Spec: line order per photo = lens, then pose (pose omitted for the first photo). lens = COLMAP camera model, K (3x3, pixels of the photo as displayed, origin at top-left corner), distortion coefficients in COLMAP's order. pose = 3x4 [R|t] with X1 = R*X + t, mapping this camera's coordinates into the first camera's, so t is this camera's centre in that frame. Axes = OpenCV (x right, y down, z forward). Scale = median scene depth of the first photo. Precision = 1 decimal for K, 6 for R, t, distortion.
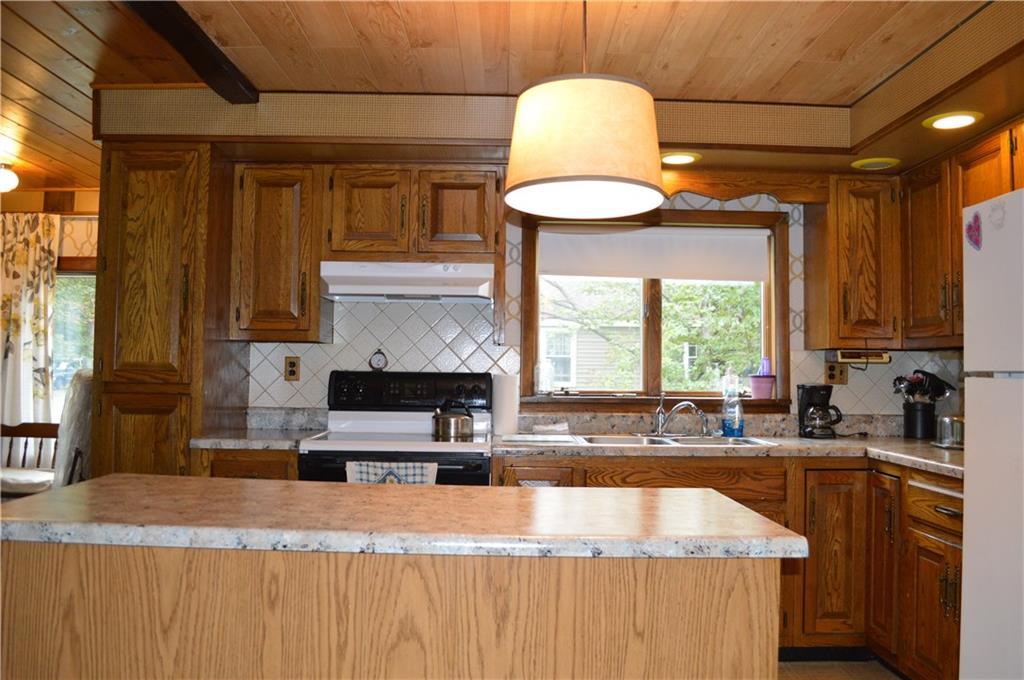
lens RADIAL K [[836.5, 0, 512.0], [0, 836.5, 340.0], [0, 0, 1]] dist [0.001681, 0.000916]
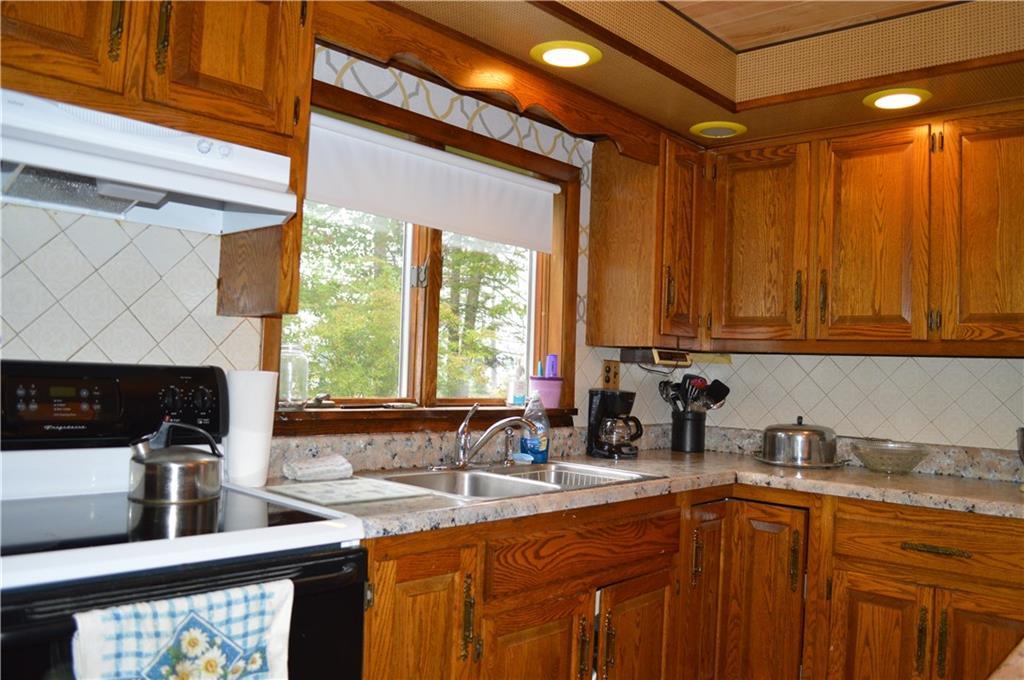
lens RADIAL K [[832.2, 0, 512.0], [0, 832.2, 340.0], [0, 0, 1]] dist [-0.005482, -0.094109]
pose [[0.681609, 0.043956, 0.730395, -0.289559], [-0.060757, 0.998147, -0.003371, 0.014093], [-0.729190, -0.042079, 0.683016, 0.541908]]
